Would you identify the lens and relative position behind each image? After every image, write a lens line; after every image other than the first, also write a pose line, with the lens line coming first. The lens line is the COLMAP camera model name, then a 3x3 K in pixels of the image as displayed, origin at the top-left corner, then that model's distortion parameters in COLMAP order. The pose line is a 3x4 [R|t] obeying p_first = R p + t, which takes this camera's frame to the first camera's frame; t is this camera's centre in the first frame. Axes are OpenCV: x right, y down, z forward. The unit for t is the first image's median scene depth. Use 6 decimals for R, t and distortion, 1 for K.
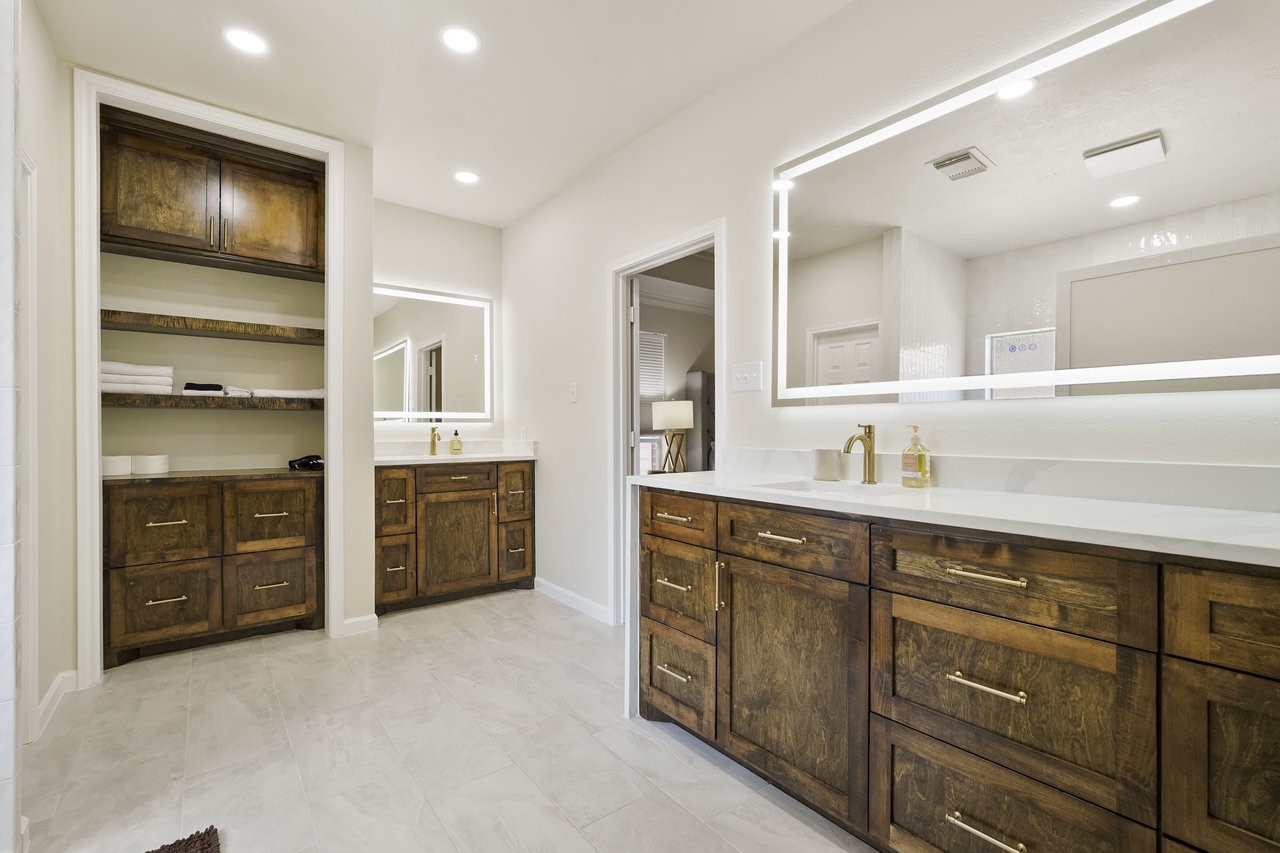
lens RADIAL K [[571.4, 0, 642.5], [0, 571.4, 429.8], [0, 0, 1]] dist [-0.007332, 0.003968]
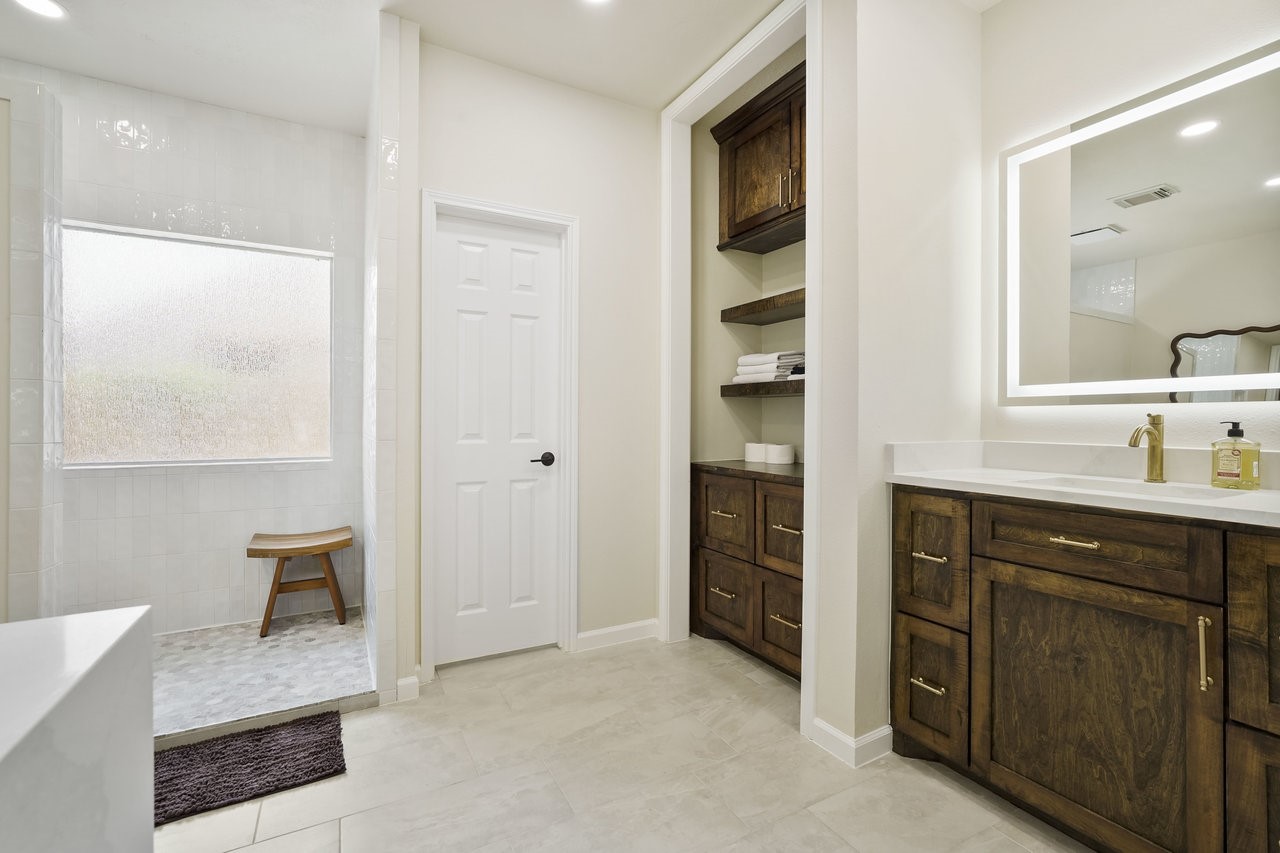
lens RADIAL K [[571.4, 0, 645.5], [0, 571.4, 416.3], [0, 0, 1]] dist [-0.007332, 0.003968]
pose [[-0.173270, 0.001183, -0.984874, 0.123821], [-0.001319, 0.999998, 0.001433, -0.003976], [0.984873, 0.001548, -0.173268, 0.822842]]
